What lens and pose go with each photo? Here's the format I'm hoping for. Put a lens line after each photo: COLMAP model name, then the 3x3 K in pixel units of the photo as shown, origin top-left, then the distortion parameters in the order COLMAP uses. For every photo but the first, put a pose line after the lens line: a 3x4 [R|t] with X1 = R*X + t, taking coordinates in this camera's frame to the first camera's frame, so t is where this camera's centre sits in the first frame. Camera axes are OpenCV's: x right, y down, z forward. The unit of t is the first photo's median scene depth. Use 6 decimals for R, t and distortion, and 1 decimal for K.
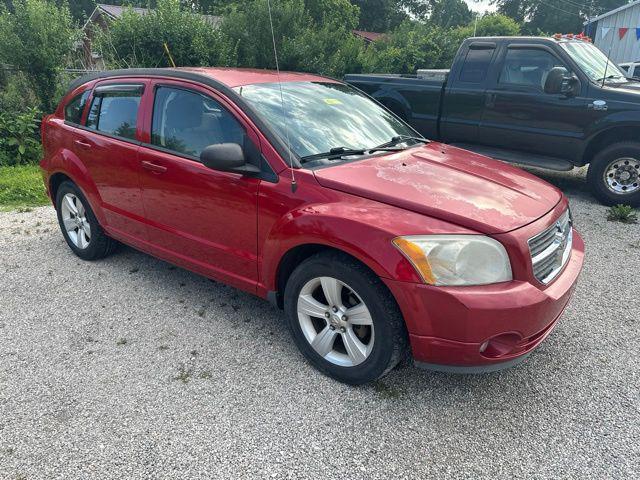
lens RADIAL K [[449.2, 0, 317.7], [0, 449.2, 242.4], [0, 0, 1]] dist [0.027051, -0.030668]
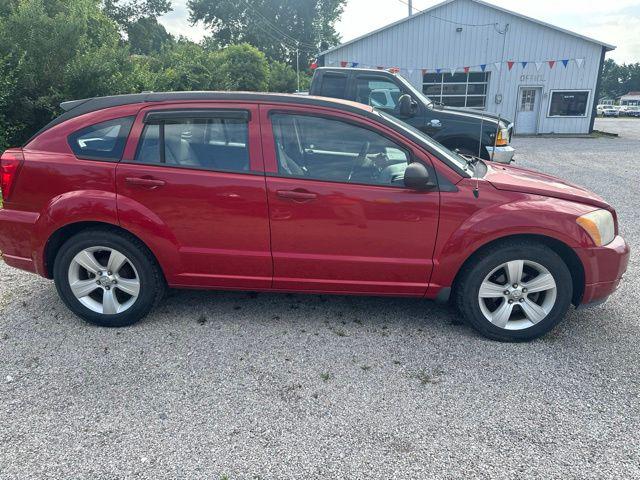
lens RADIAL K [[449.2, 0, 319.5], [0, 449.2, 243.1], [0, 0, 1]] dist [0.027051, -0.030668]
pose [[0.825643, -0.163898, 0.539861, -0.972502], [0.185503, 0.982535, 0.014588, -0.079402], [-0.532824, 0.088101, 0.841627, 0.197152]]
